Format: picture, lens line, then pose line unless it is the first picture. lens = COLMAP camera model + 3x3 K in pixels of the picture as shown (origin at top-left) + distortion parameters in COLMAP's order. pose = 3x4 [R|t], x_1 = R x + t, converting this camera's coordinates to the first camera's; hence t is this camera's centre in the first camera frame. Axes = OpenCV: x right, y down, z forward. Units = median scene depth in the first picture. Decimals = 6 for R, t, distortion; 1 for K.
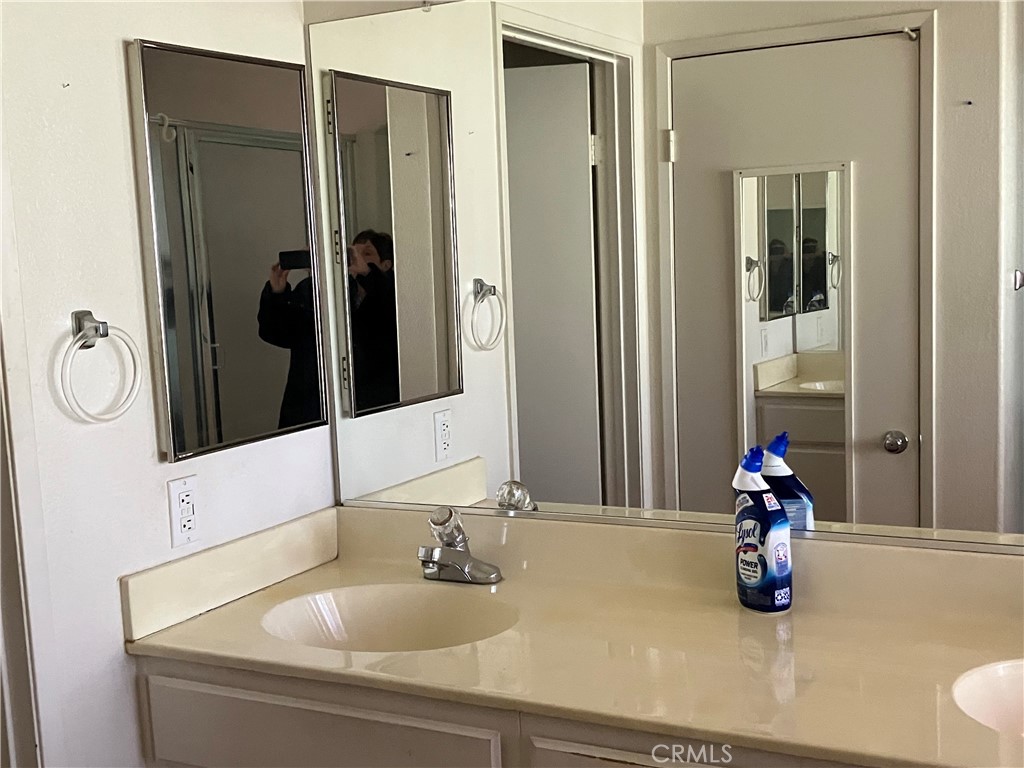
lens RADIAL K [[1256.5, 0, 512.0], [0, 1256.5, 384.0], [0, 0, 1]] dist [0.028800, 0.017427]
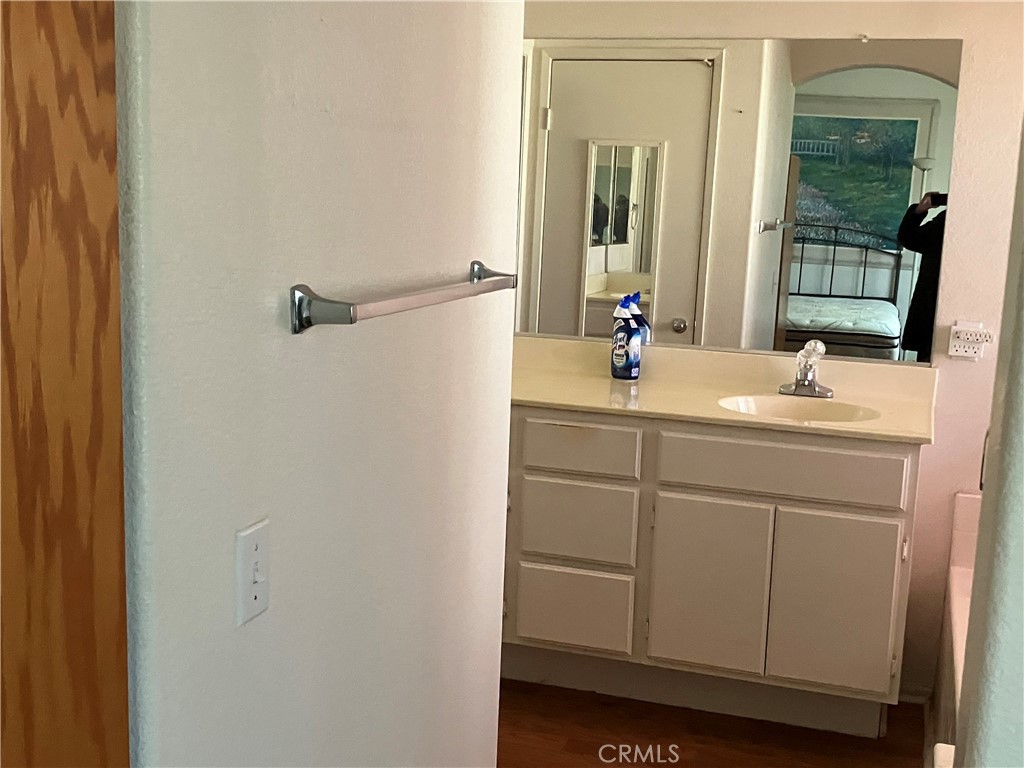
lens RADIAL K [[1246.5, 0, 512.0], [0, 1246.5, 384.0], [0, 0, 1]] dist [0.215214, -1.153463]
pose [[0.980373, 0.054977, 0.189333, -0.319159], [-0.064678, 0.996871, 0.045440, 0.102403], [-0.186242, -0.056794, 0.980861, -0.822104]]
